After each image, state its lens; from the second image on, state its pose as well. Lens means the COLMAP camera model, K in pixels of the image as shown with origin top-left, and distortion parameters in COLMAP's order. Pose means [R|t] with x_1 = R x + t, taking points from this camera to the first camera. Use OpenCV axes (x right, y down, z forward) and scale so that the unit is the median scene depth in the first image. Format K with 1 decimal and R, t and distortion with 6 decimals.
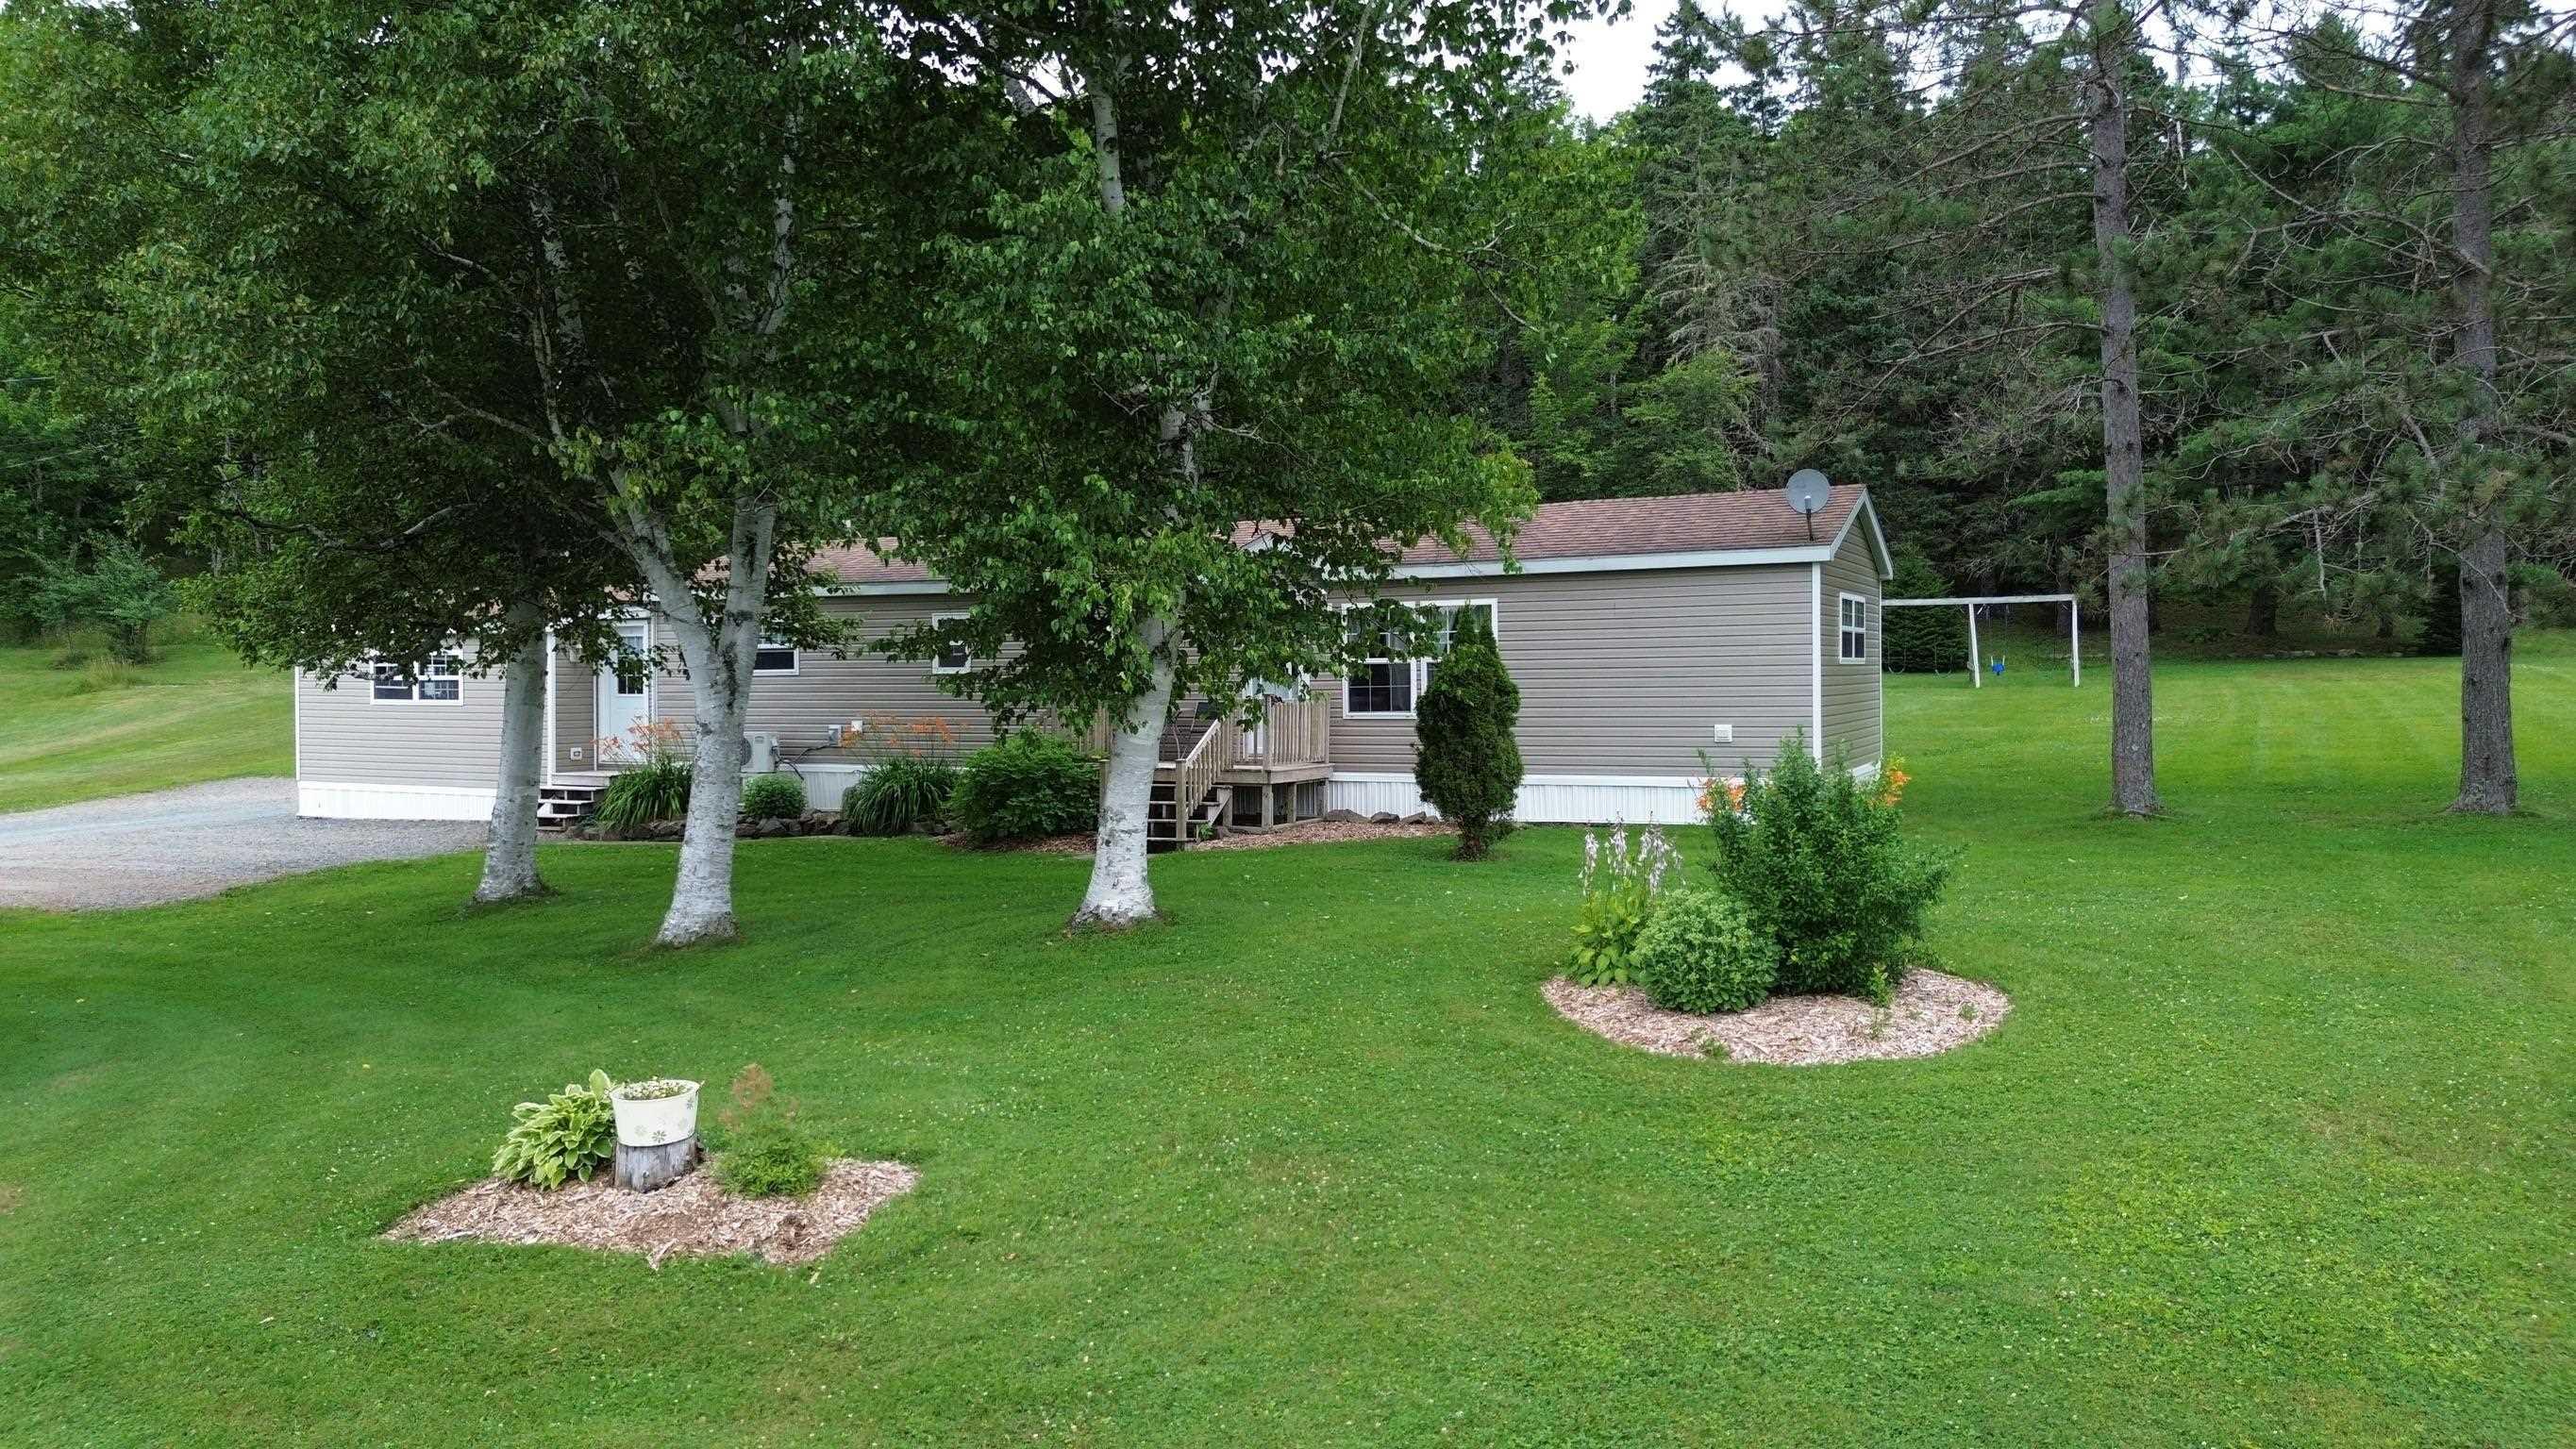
lens RADIAL K [[1824.6, 0, 1275.9], [0, 1824.6, 712.2], [0, 0, 1]] dist [0.084412, -0.090373]
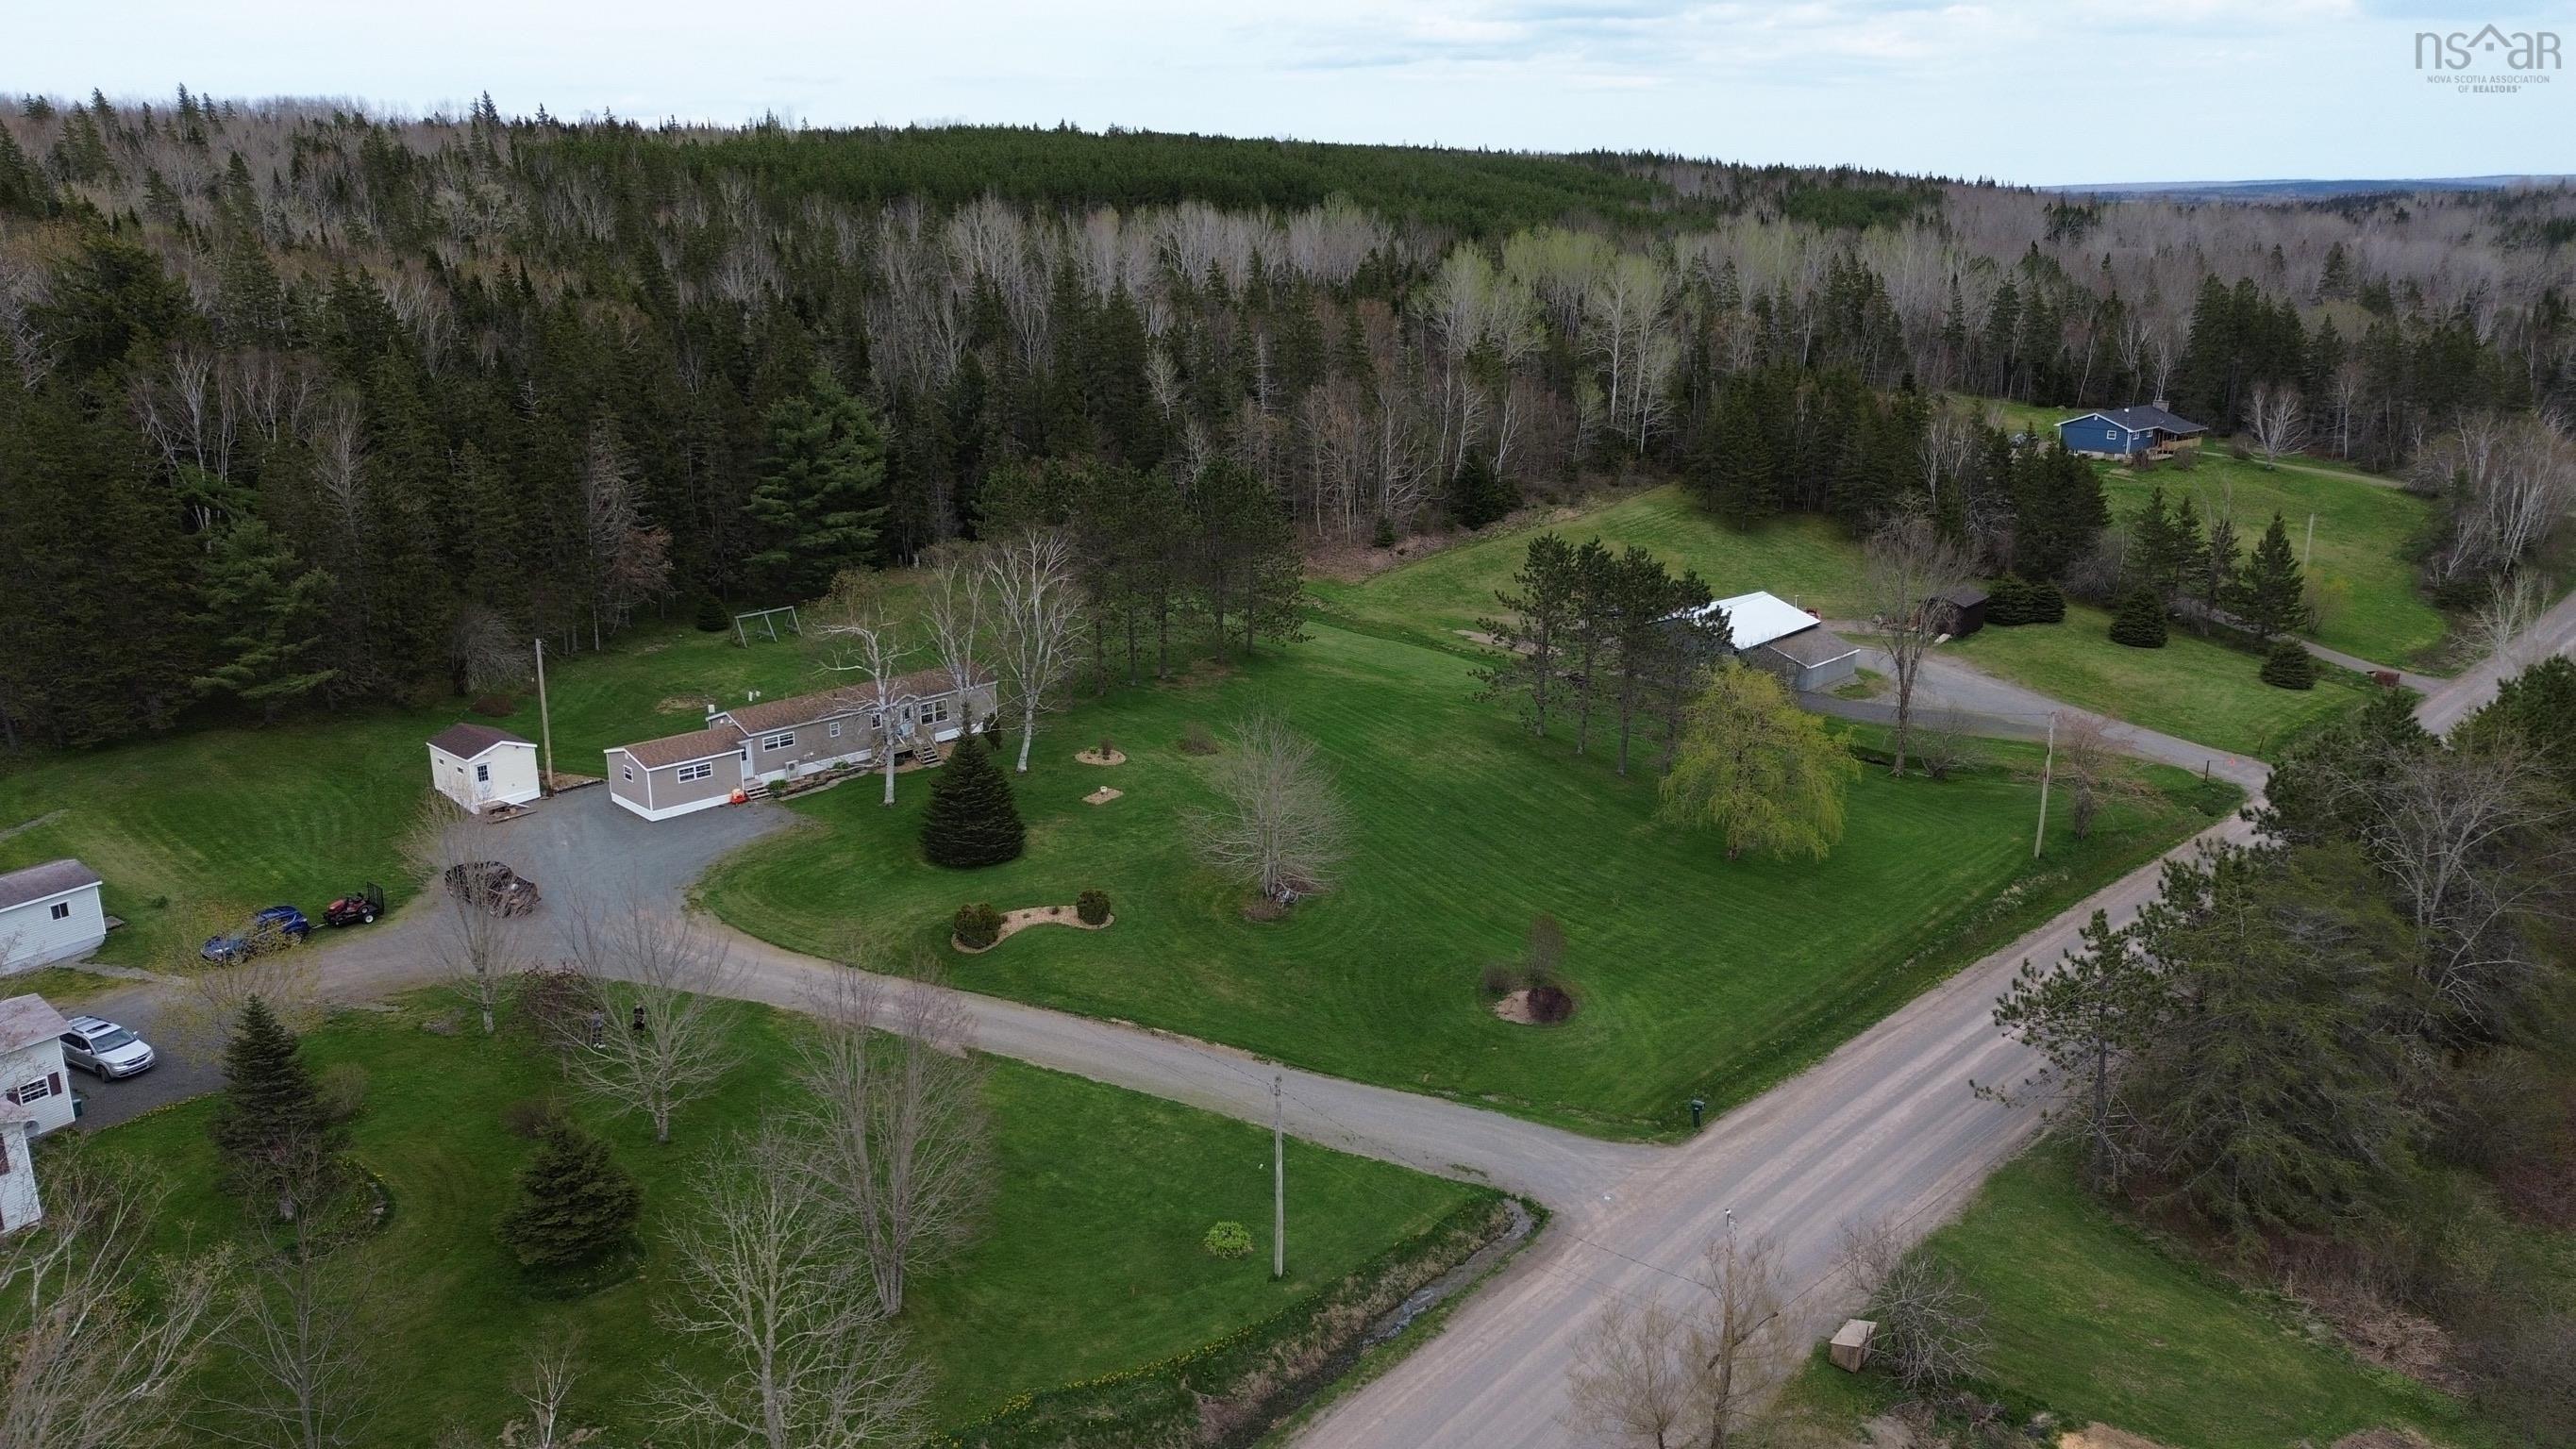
lens RADIAL K [[1824.6, 0, 1275.9], [0, 1824.6, 712.2], [0, 0, 1]] dist [0.084412, -0.090373]
pose [[0.333753, -0.243575, 0.910648, -5.924705], [0.023076, 0.967862, 0.250421, -1.790954], [-0.942378, -0.062565, 0.328648, -2.201030]]
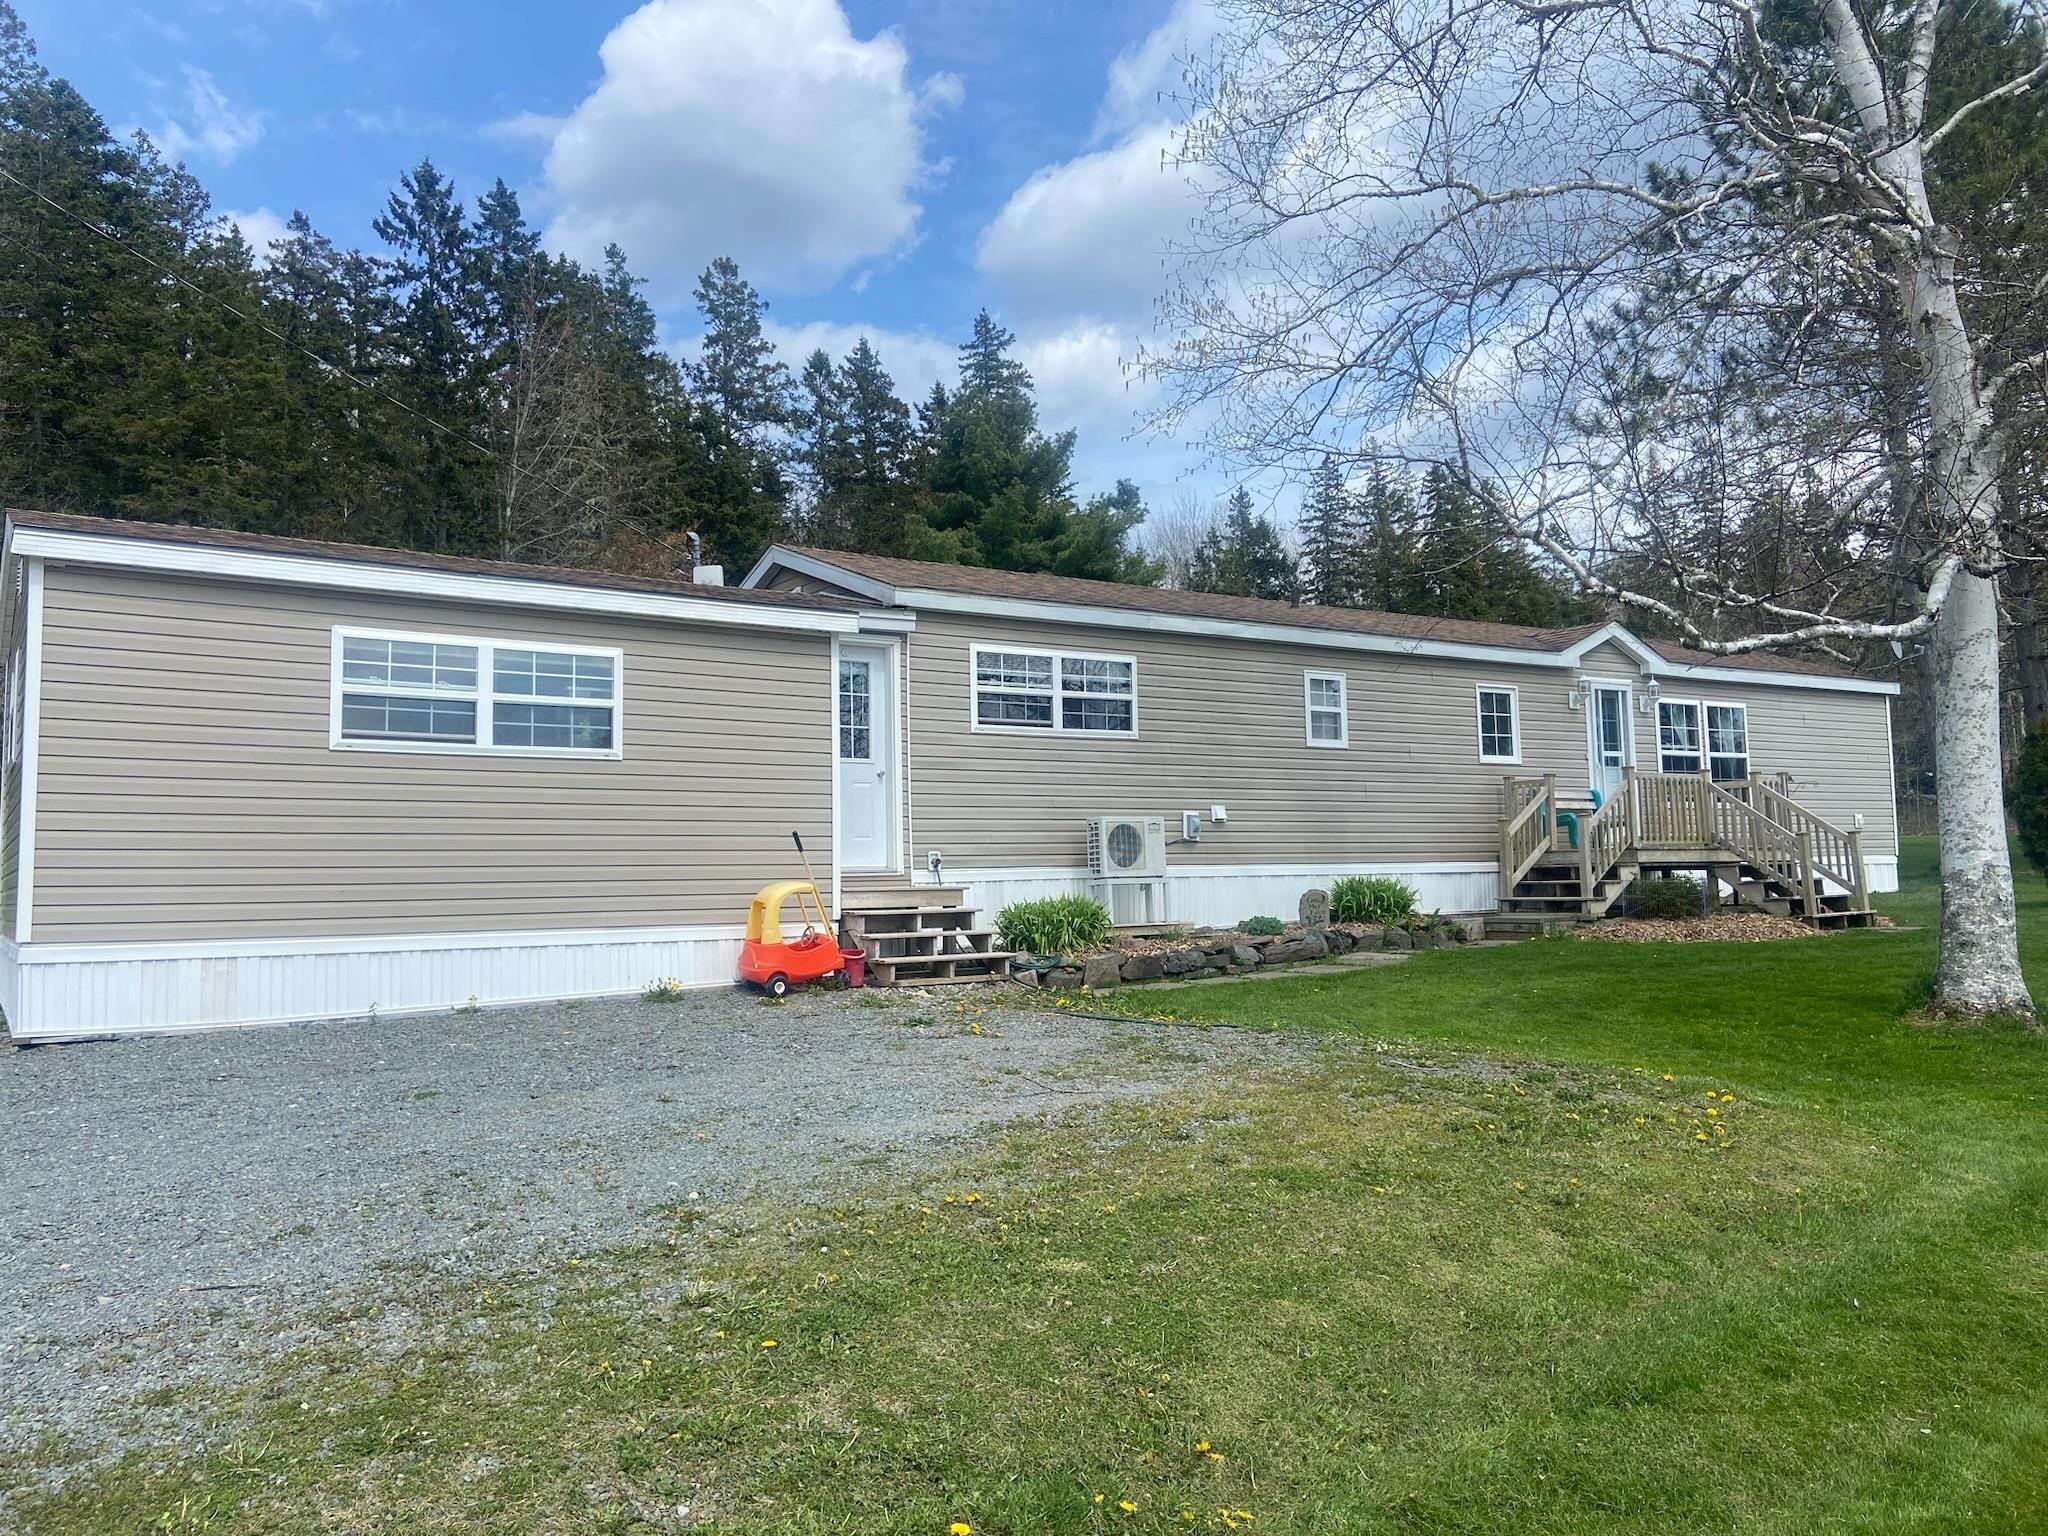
lens RADIAL K [[1555.5, 0, 1020.5], [0, 1555.5, 758.1], [0, 0, 1]] dist [0.064358, -0.002607]
pose [[0.496643, 0.068459, 0.865251, -1.311847], [0.039967, 0.994023, -0.101587, 0.074655], [-0.867035, 0.085034, 0.490938, 1.241609]]
